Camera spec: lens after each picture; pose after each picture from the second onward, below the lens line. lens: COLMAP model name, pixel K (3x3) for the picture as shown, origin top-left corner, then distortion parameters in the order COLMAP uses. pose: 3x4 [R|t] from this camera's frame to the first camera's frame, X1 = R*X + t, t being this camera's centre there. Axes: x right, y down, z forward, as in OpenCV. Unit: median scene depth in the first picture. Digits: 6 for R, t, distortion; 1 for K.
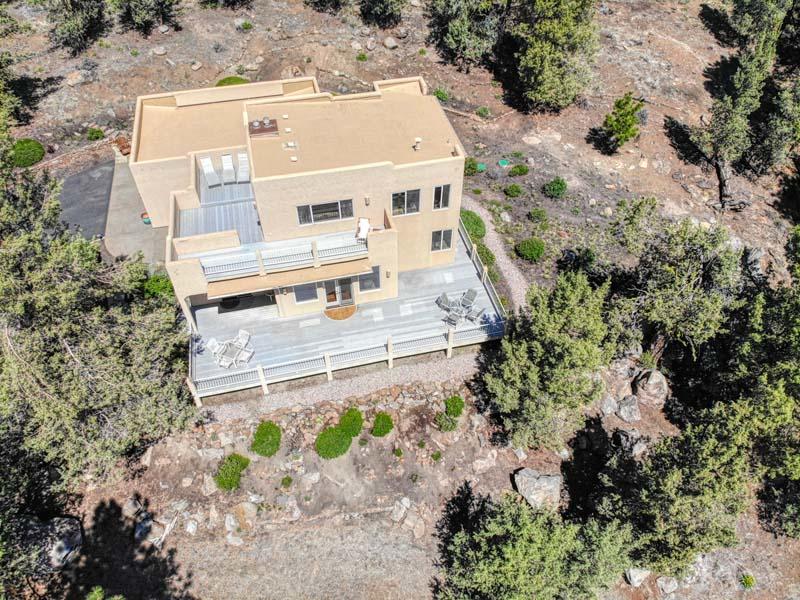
lens RADIAL K [[591.3, 0, 397.5], [0, 591.3, 290.4], [0, 0, 1]] dist [0.113565, -0.240112]
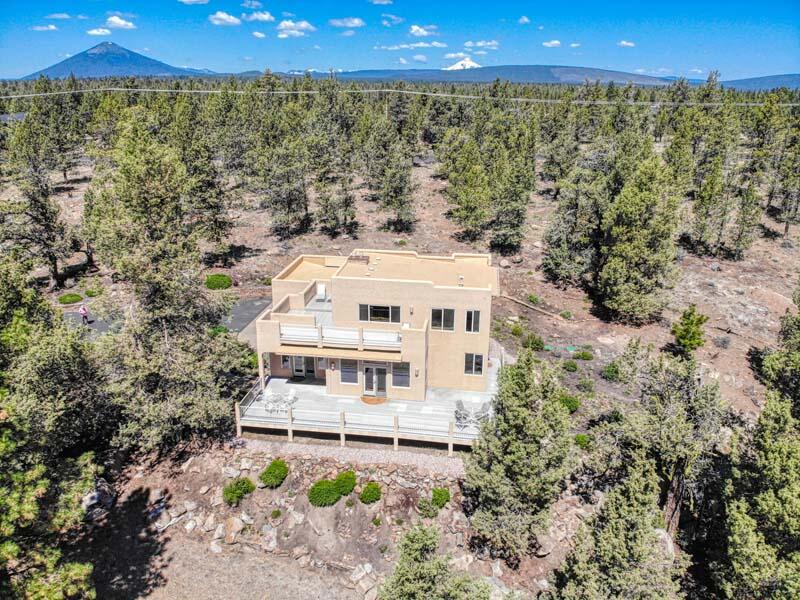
lens RADIAL K [[591.3, 0, 397.5], [0, 591.3, 290.4], [0, 0, 1]] dist [0.113565, -0.240112]
pose [[0.926163, 0.122364, -0.356721, 0.361972], [-0.277367, 0.861907, -0.424480, 0.352788], [0.255520, 0.492081, 0.832206, -0.090811]]
